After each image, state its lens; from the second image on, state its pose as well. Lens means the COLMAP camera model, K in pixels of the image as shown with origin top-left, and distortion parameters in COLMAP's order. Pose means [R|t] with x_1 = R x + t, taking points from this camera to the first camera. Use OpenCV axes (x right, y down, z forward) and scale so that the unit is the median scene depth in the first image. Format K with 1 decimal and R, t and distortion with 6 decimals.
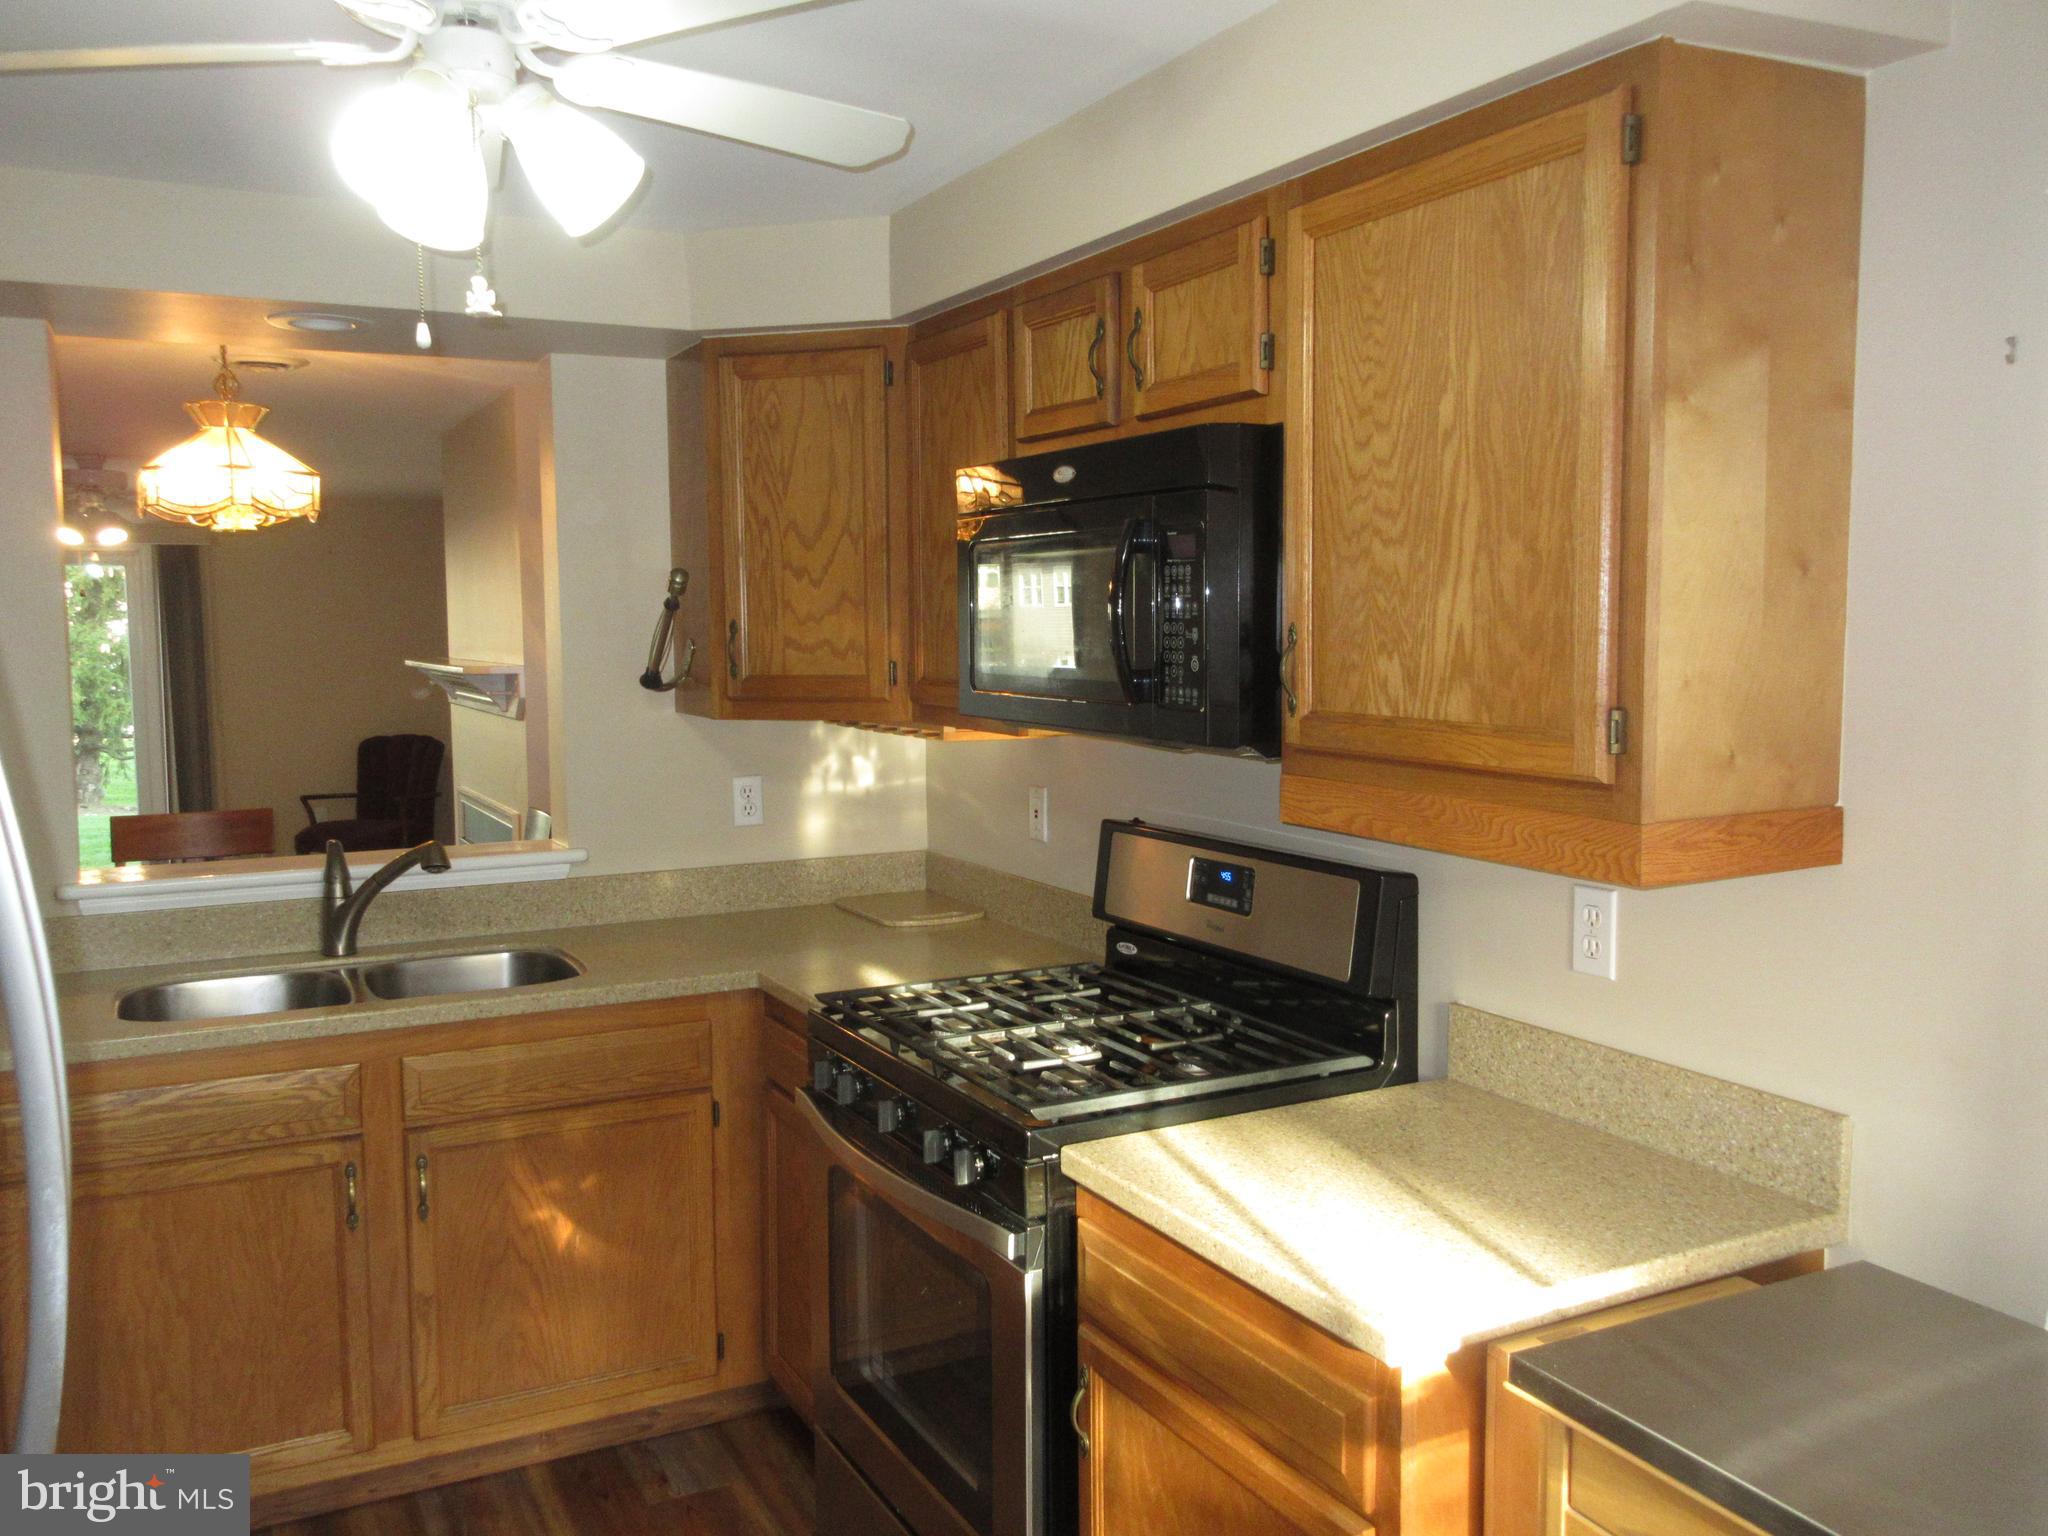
lens RADIAL K [[1685.5, 0, 1023.8], [0, 1685.5, 761.4], [0, 0, 1]] dist [0.008122, 0.008152]
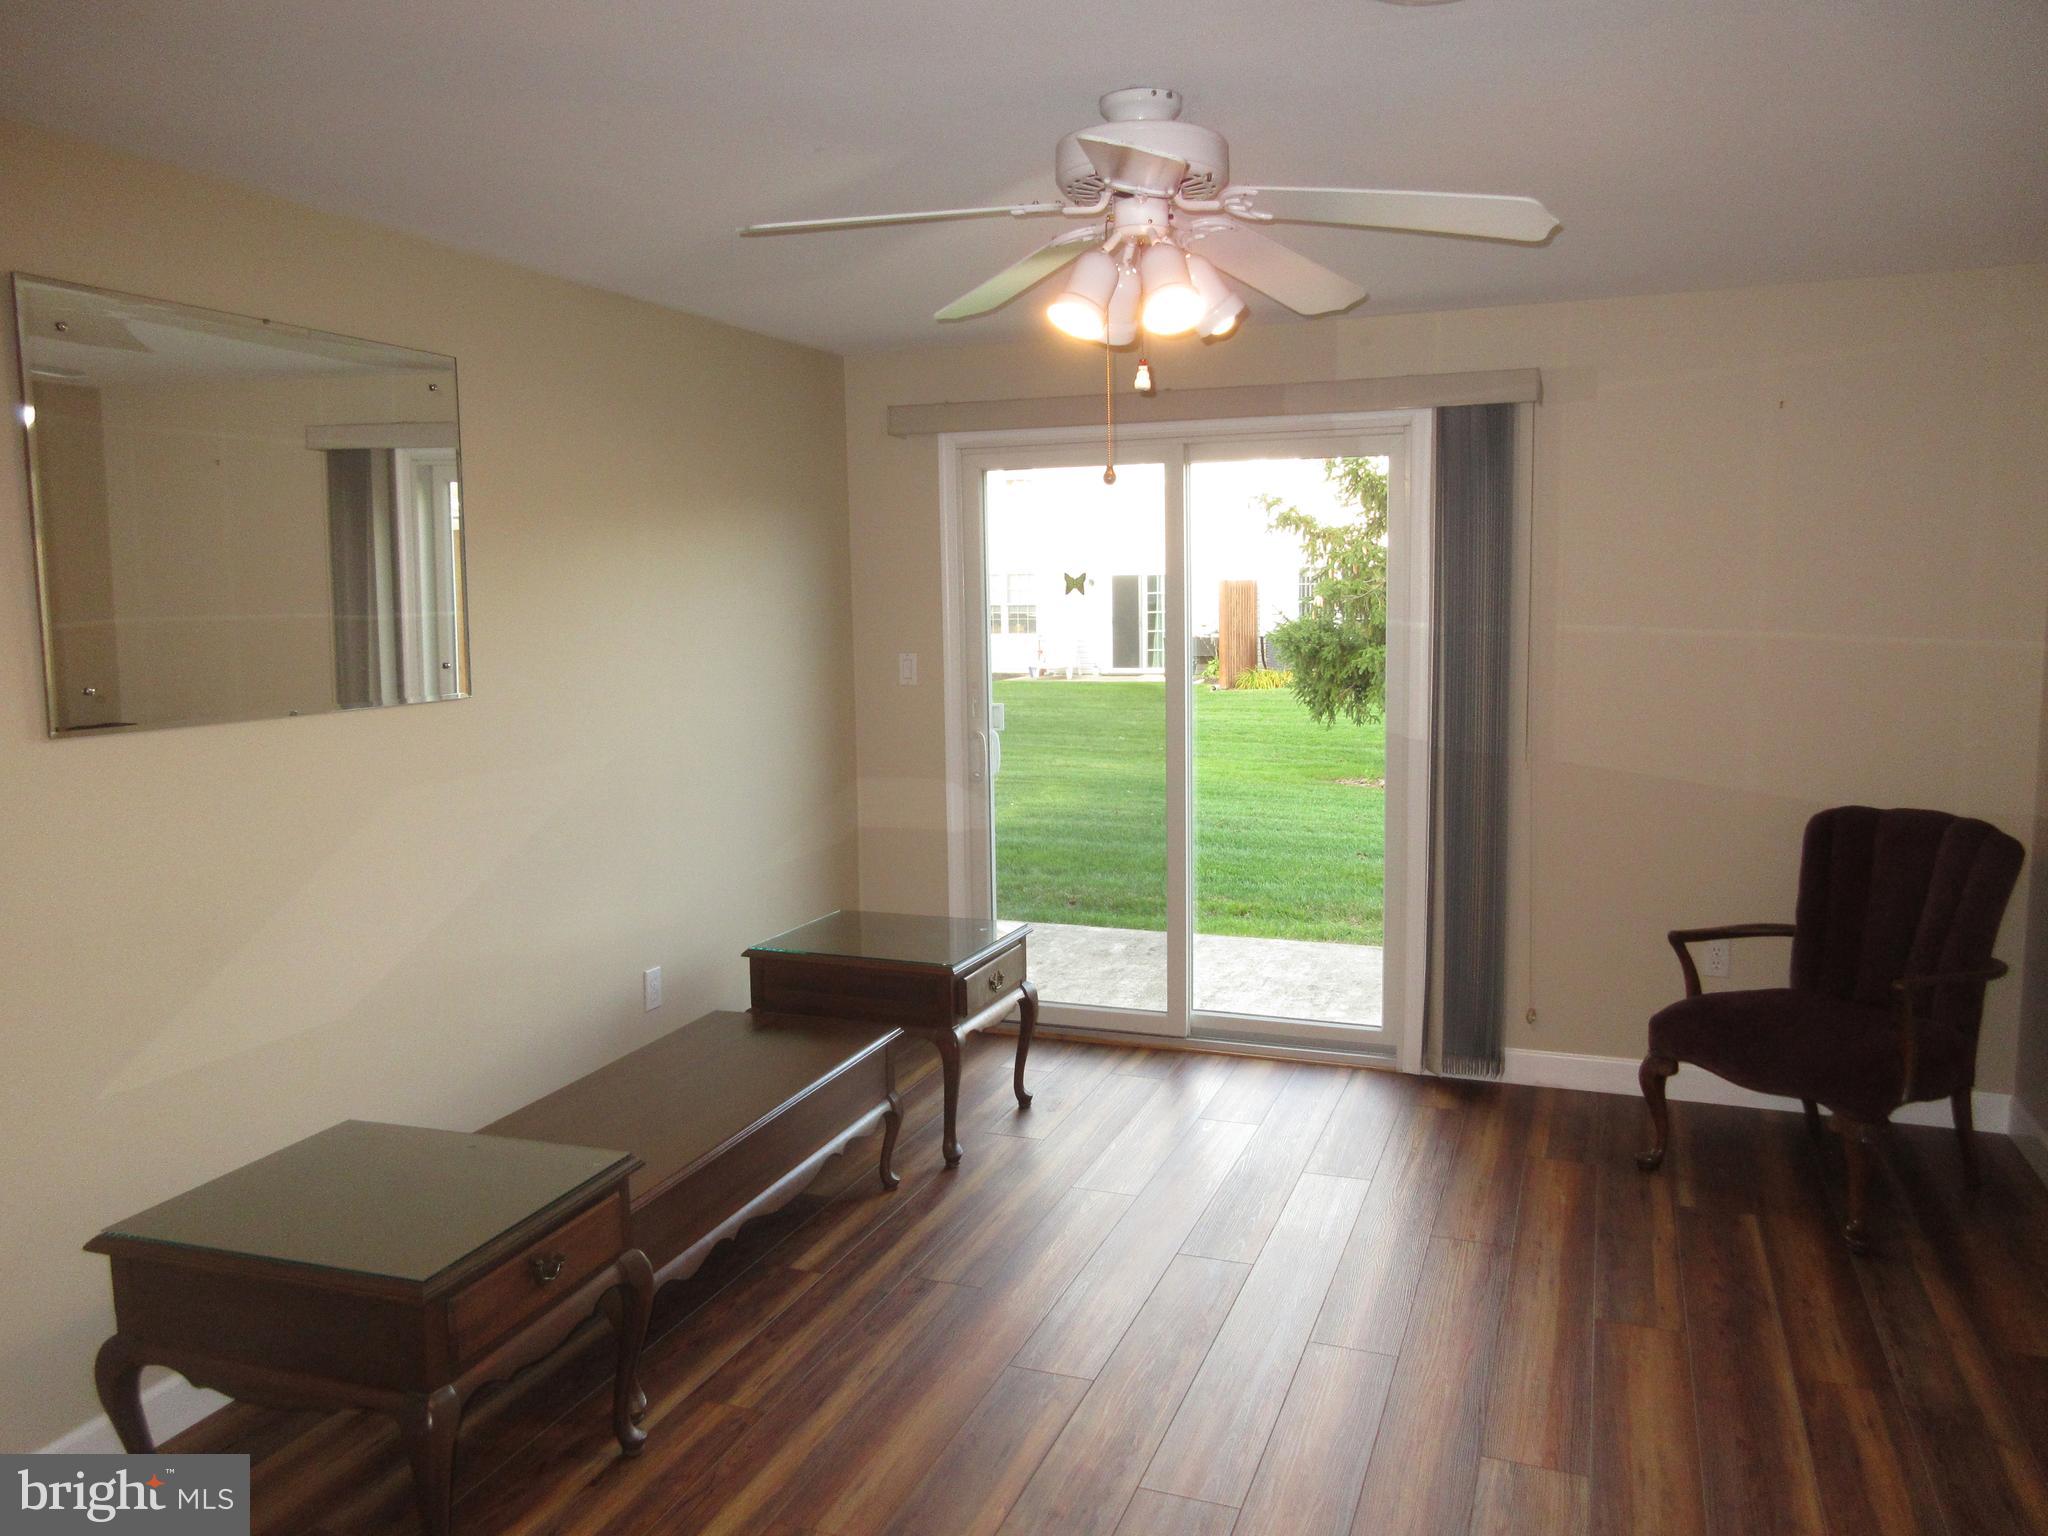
lens RADIAL K [[1542.1, 0, 1021.0], [0, 1542.1, 765.5], [0, 0, 1]] dist [0.006021, 0.014689]
pose [[0.672618, 0.085678, -0.735014, -0.770284], [-0.052628, 0.996298, 0.067975, -0.143303], [0.738116, -0.007039, 0.674637, 1.866684]]
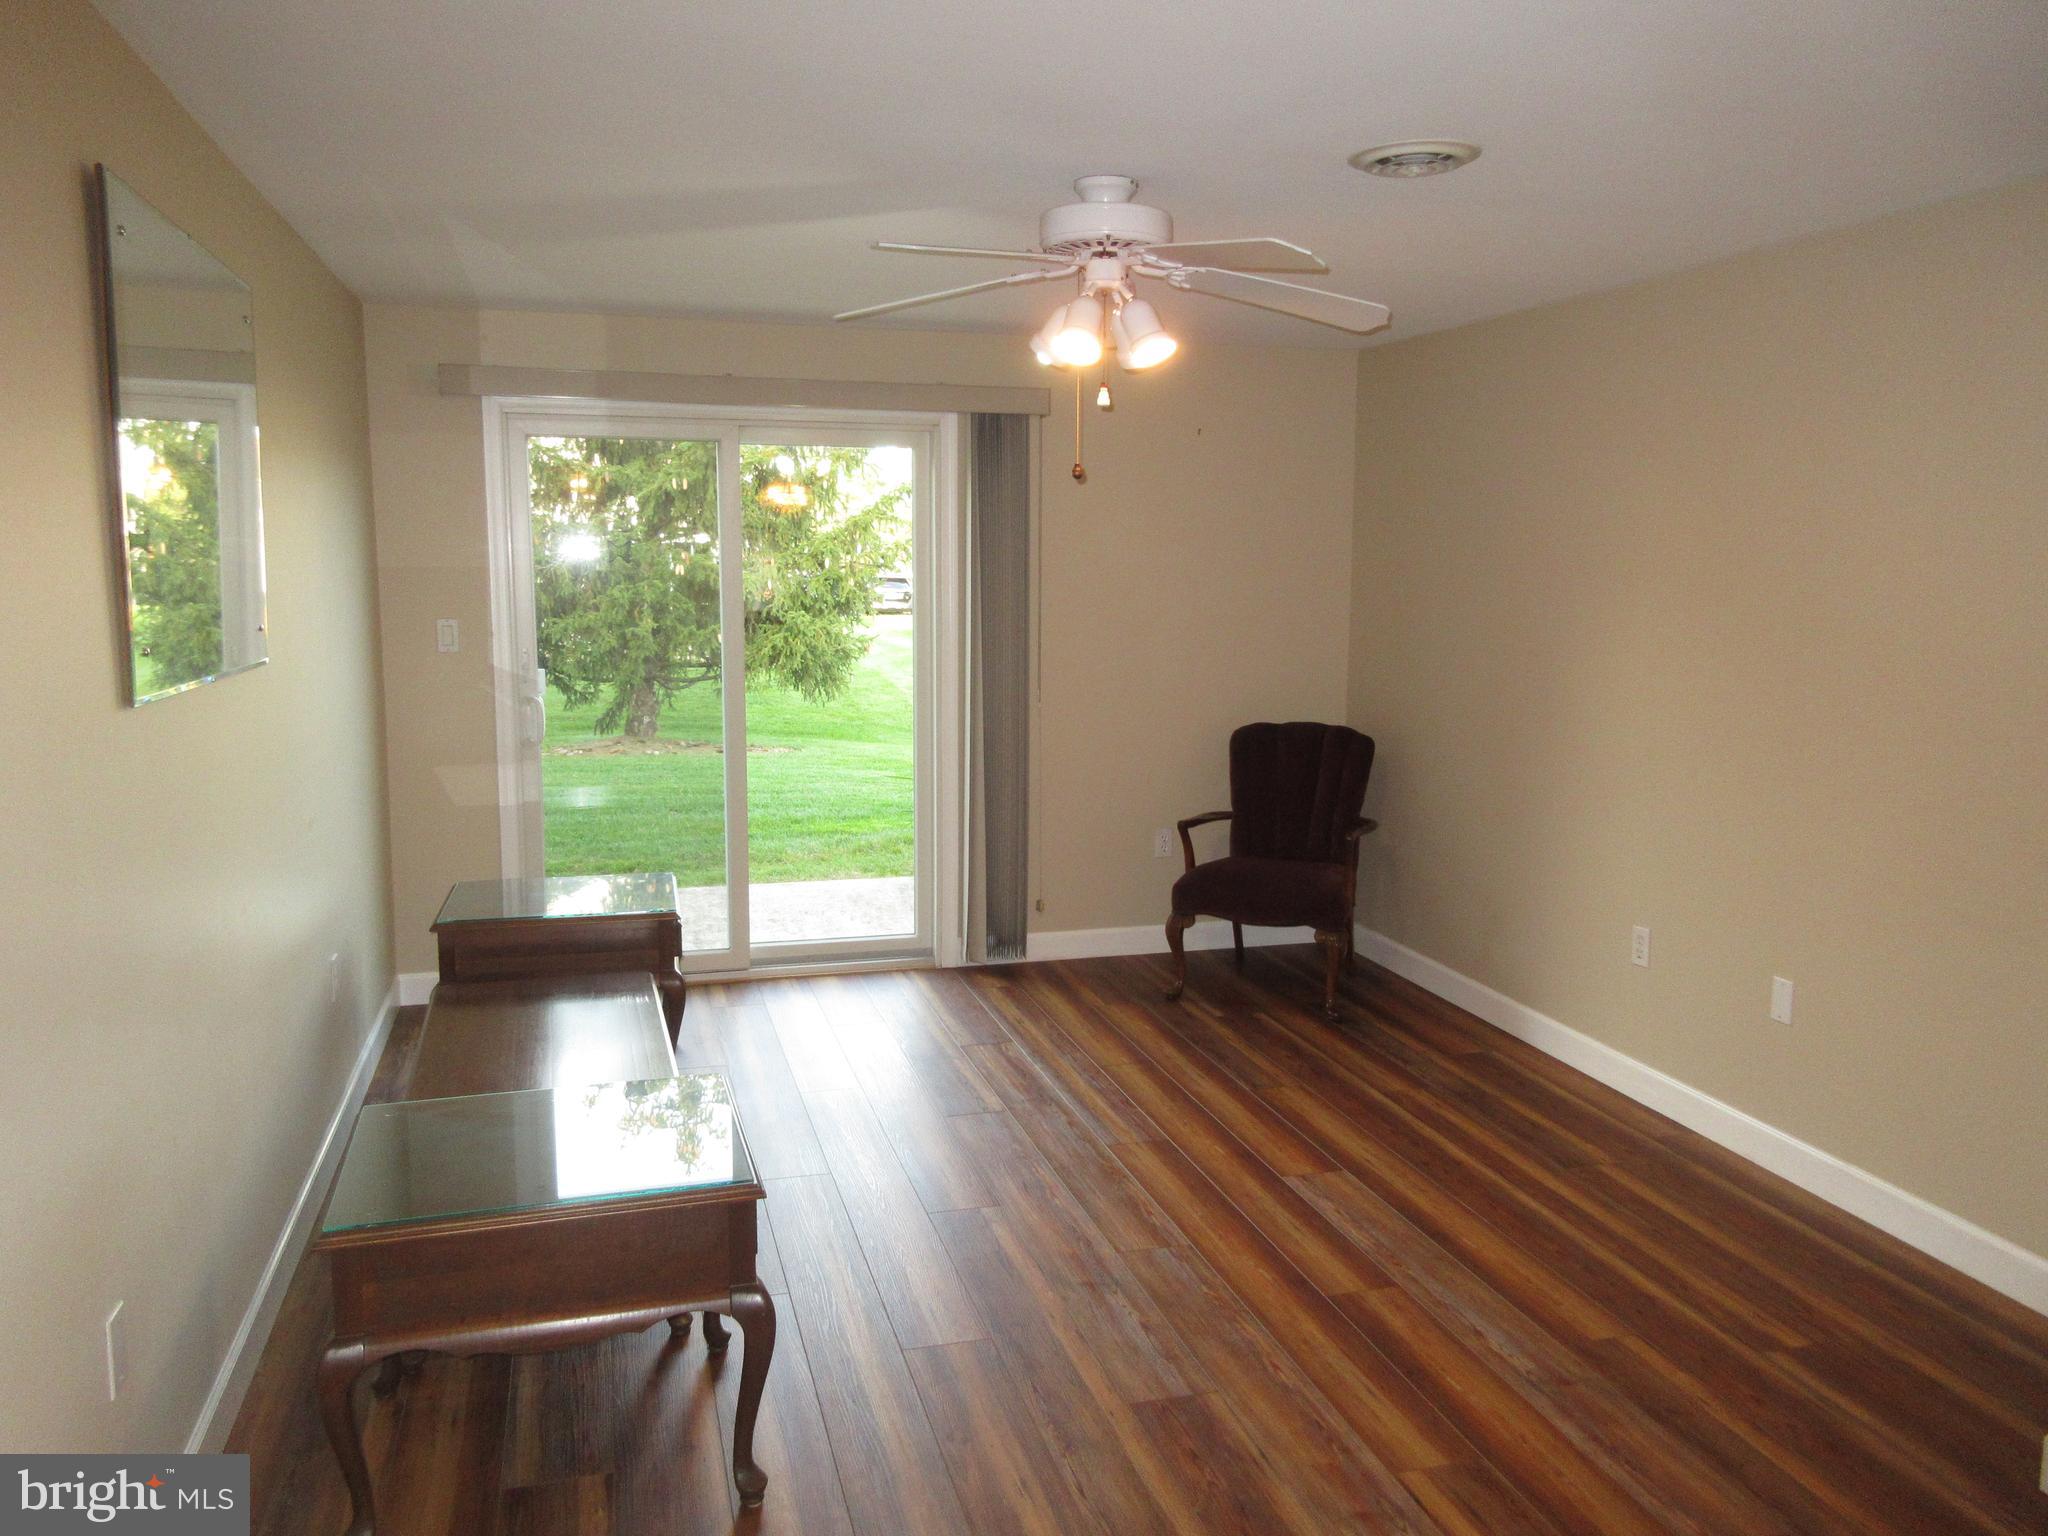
lens RADIAL K [[1542.1, 0, 1040.7], [0, 1542.1, 769.4], [0, 0, 1]] dist [0.006021, 0.014689]
pose [[0.981738, 0.041812, -0.185587, -1.197381], [-0.030989, 0.997666, 0.060843, -0.102284], [0.187698, -0.053980, 0.980742, 1.389985]]
